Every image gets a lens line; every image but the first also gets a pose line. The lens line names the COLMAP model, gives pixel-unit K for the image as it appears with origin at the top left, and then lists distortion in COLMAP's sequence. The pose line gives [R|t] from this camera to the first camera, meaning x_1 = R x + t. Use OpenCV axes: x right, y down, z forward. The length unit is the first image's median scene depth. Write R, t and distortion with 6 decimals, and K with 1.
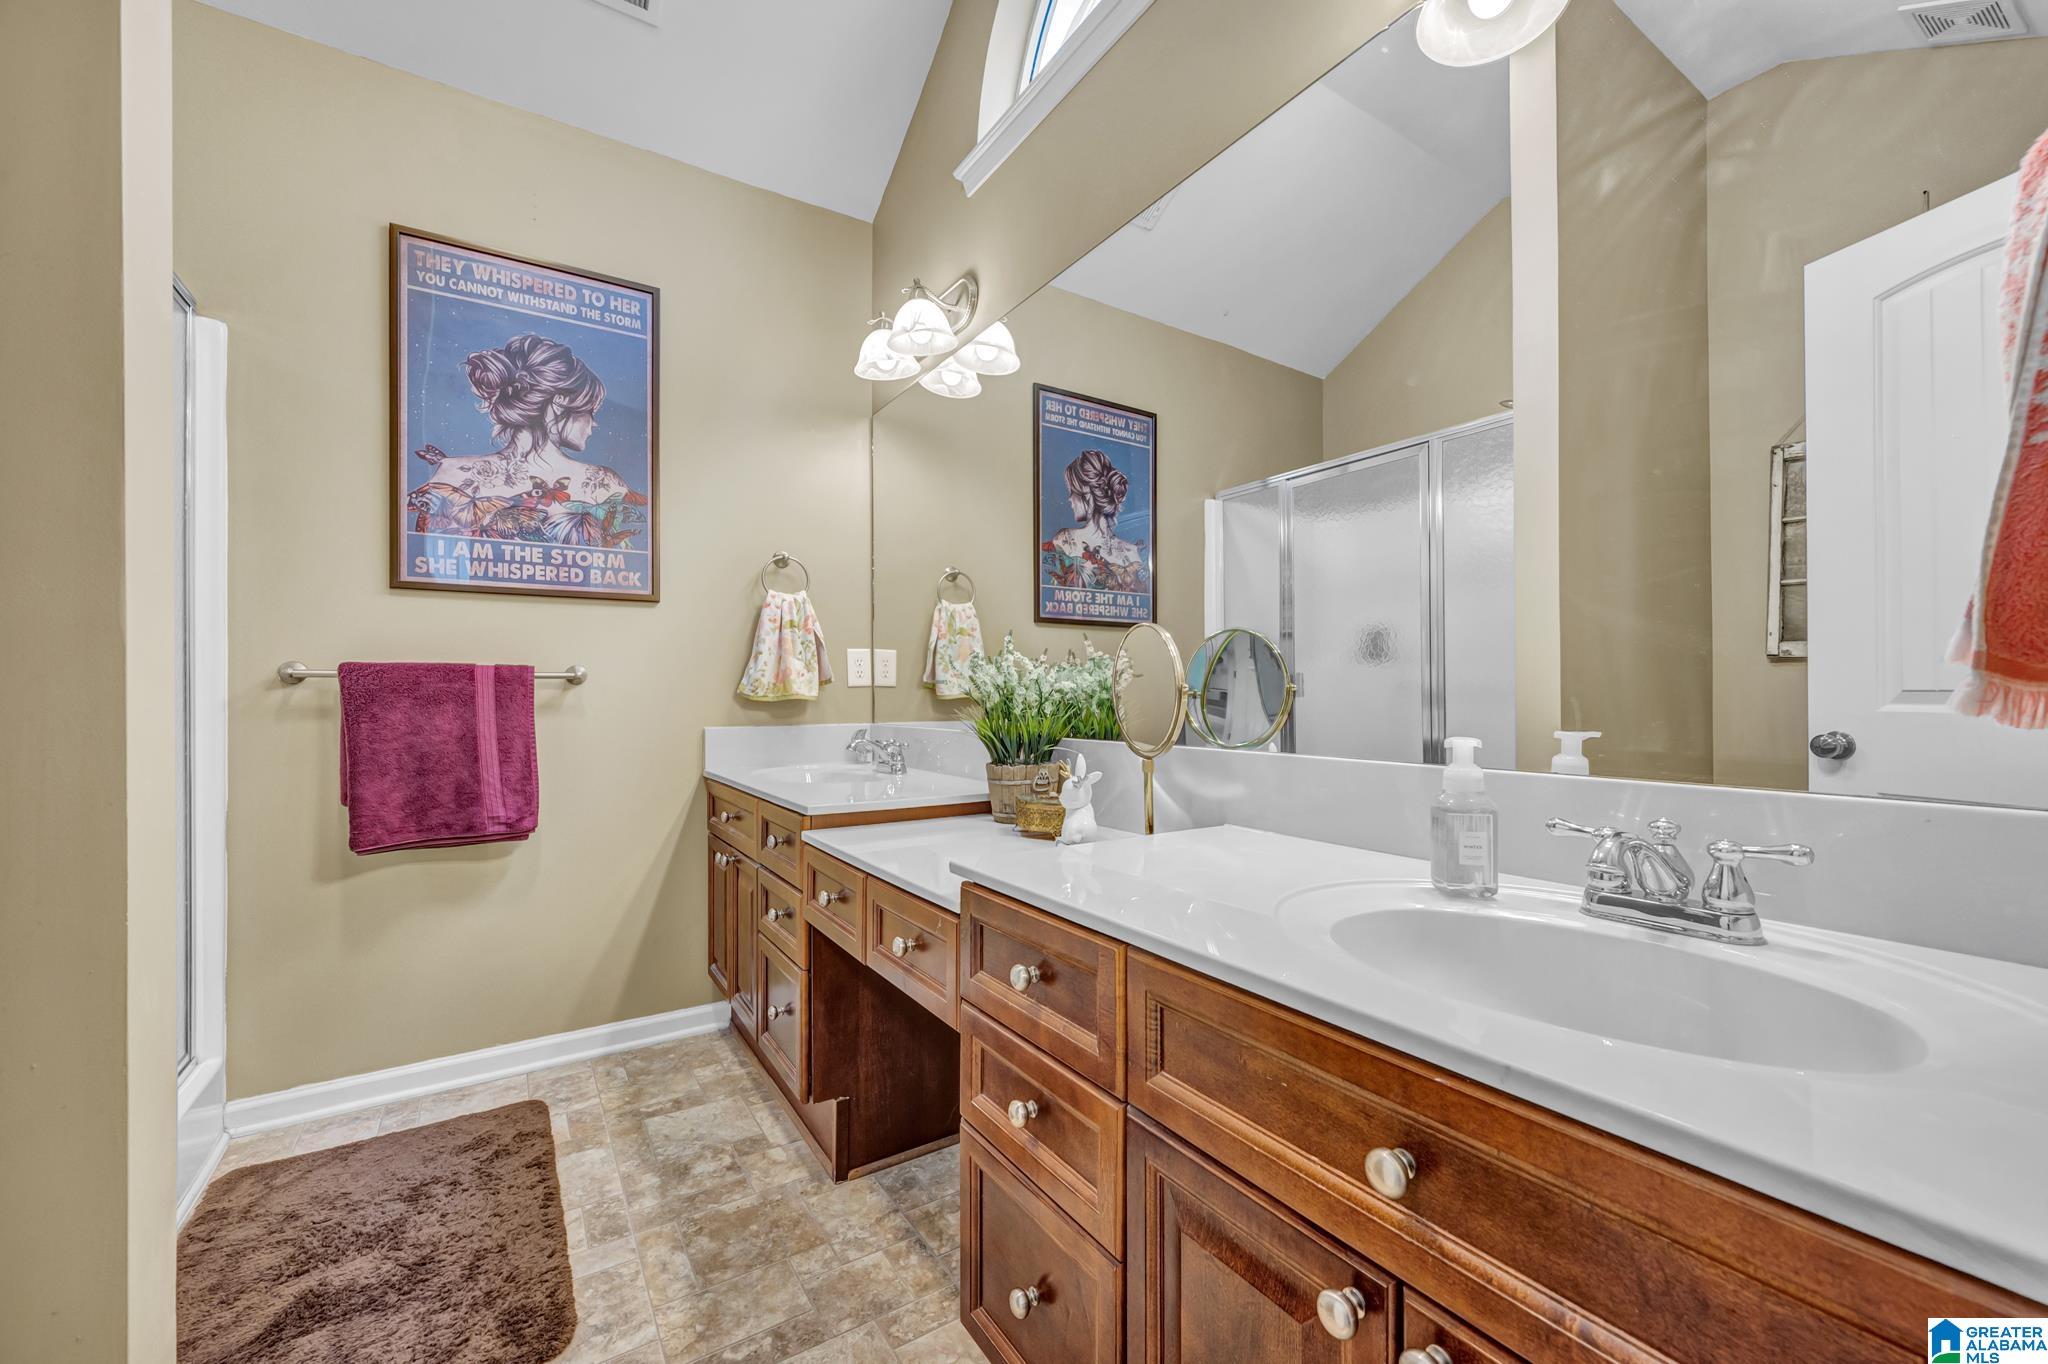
lens RADIAL K [[818.0, 0, 1047.2], [0, 818.0, 690.9], [0, 0, 1]] dist [-0.000037, -0.000614]
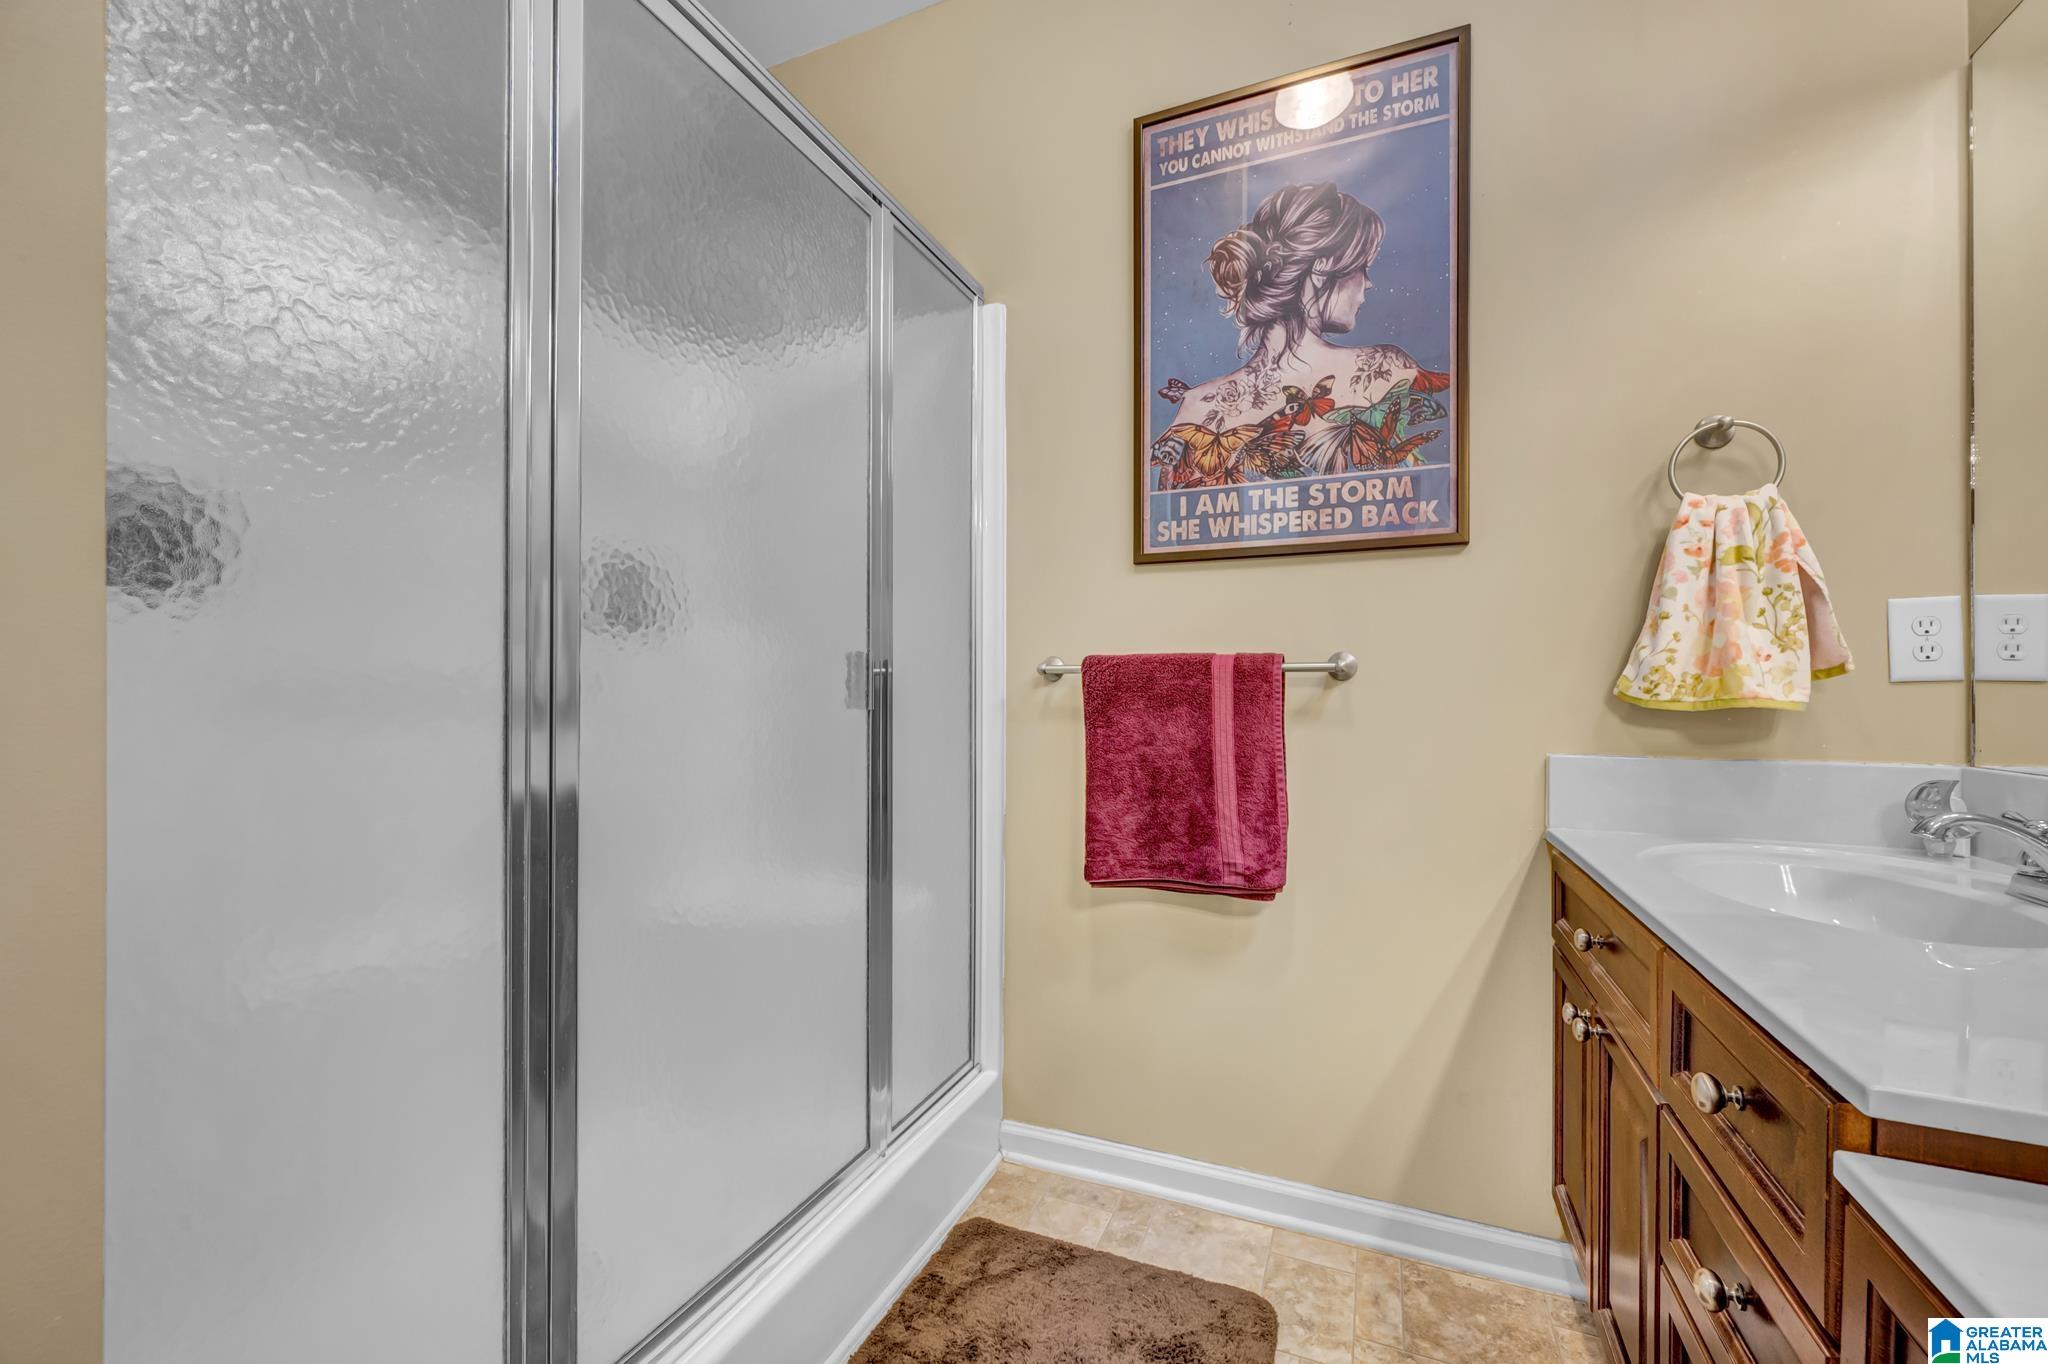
lens RADIAL K [[818.0, 0, 1047.2], [0, 818.0, 690.9], [0, 0, 1]] dist [-0.000037, -0.000614]
pose [[0.560258, 0.004892, -0.828304, -0.157562], [-0.000767, 0.999985, 0.005388, -0.002446], [0.828318, -0.002383, 0.560254, 0.432500]]
